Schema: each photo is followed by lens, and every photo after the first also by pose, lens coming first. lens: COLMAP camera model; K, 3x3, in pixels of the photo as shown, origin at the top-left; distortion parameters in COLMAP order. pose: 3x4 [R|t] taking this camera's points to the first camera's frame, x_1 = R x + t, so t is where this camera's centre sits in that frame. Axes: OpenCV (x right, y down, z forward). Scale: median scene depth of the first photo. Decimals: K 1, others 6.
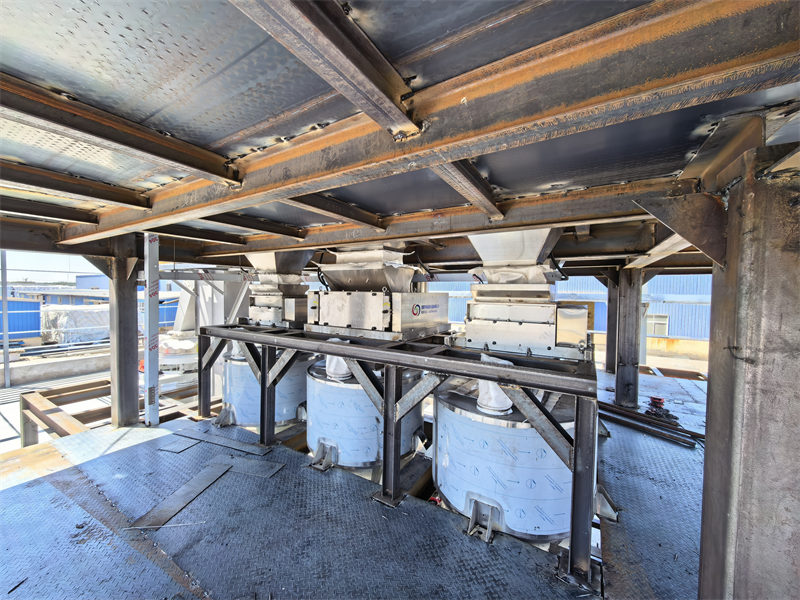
lens RADIAL K [[313.1, 0, 399.6], [0, 313.1, 300.8], [0, 0, 1]] dist [-0.000348, -0.000008]
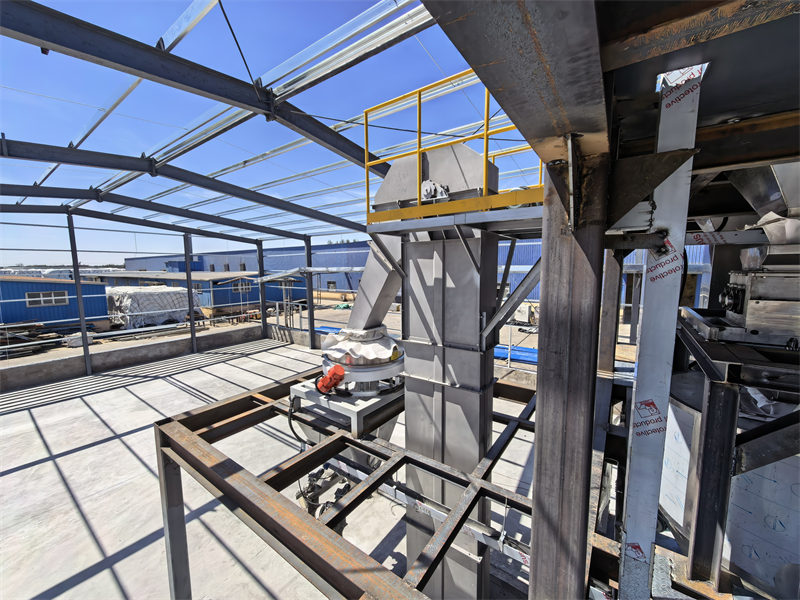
lens RADIAL K [[313.1, 0, 398.9], [0, 313.1, 300.5], [0, 0, 1]] dist [-0.000348, -0.000008]
pose [[0.996561, -0.012565, -0.081905, -0.212126], [0.018755, 0.996988, 0.075249, -0.004992], [0.080713, -0.076527, 0.993795, 0.130108]]
